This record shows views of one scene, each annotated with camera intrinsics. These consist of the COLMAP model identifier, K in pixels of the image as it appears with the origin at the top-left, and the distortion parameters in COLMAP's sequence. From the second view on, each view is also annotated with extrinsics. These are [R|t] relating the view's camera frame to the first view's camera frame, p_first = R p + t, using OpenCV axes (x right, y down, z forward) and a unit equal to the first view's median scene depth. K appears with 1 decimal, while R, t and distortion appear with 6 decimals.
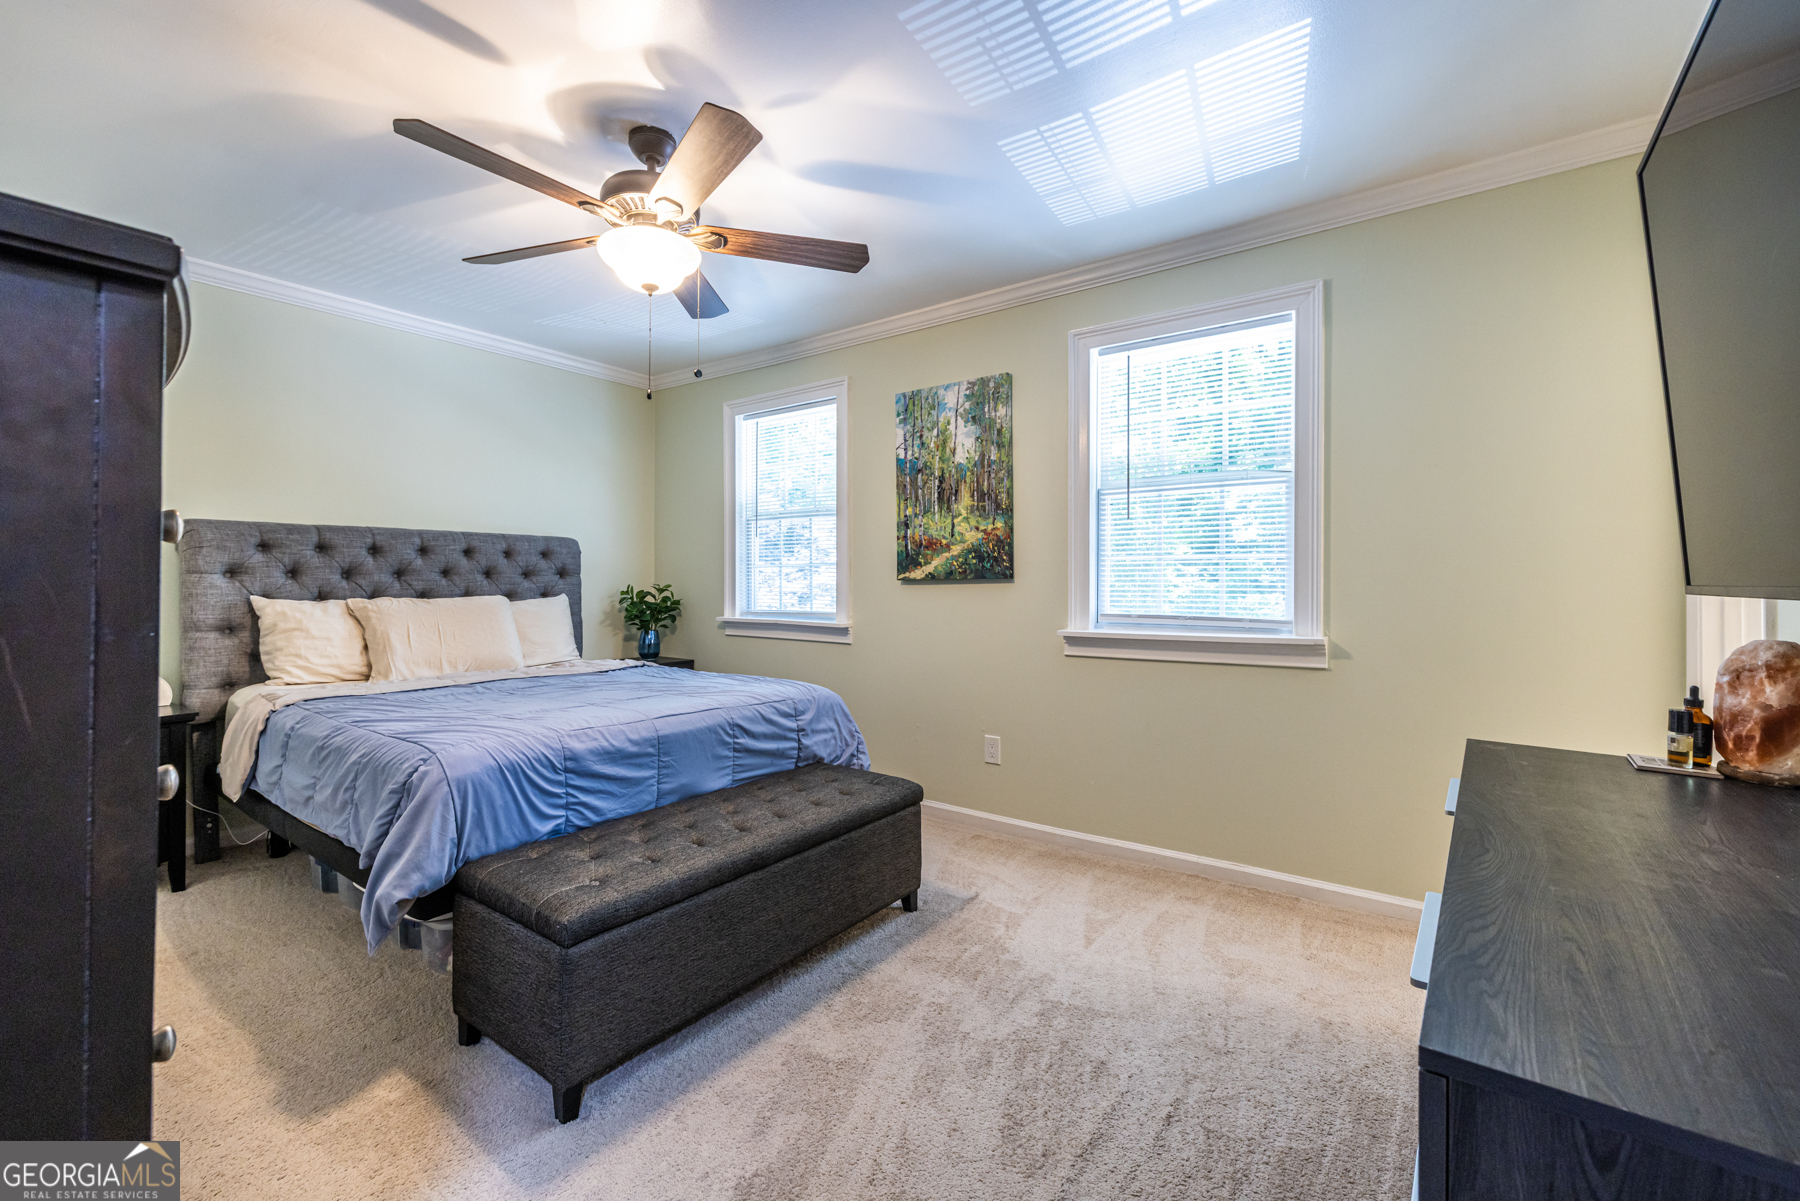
lens RADIAL K [[751.8, 0, 893.3], [0, 751.8, 572.5], [0, 0, 1]] dist [0.000097, -0.000021]
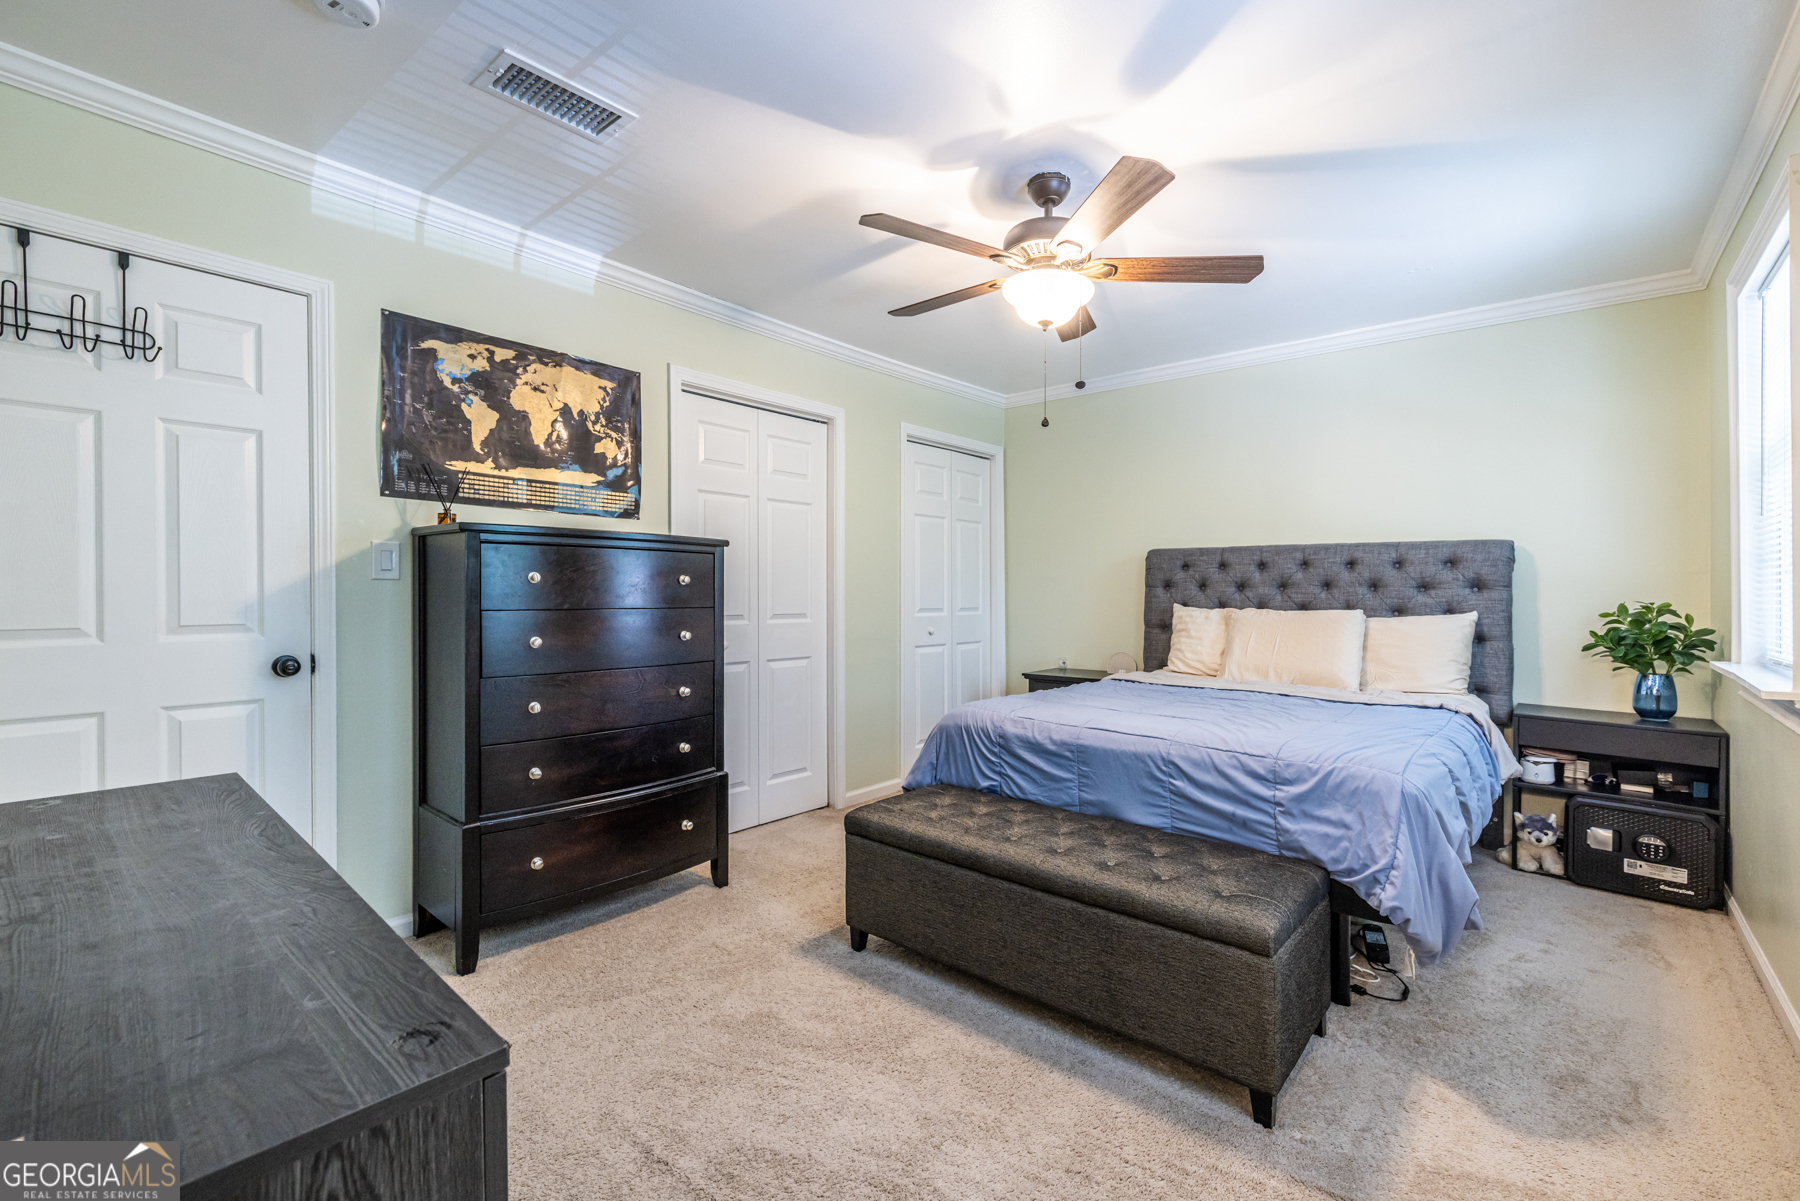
lens RADIAL K [[759.3, 0, 900.0], [0, 759.3, 600.5], [0, 0, 1]] dist [-0.000139, -0.000087]
pose [[-0.061752, 0.016523, -0.997955, 0.622723], [0.005779, 0.999852, 0.016197, 0.000927], [0.998075, -0.004767, -0.061838, 0.685056]]
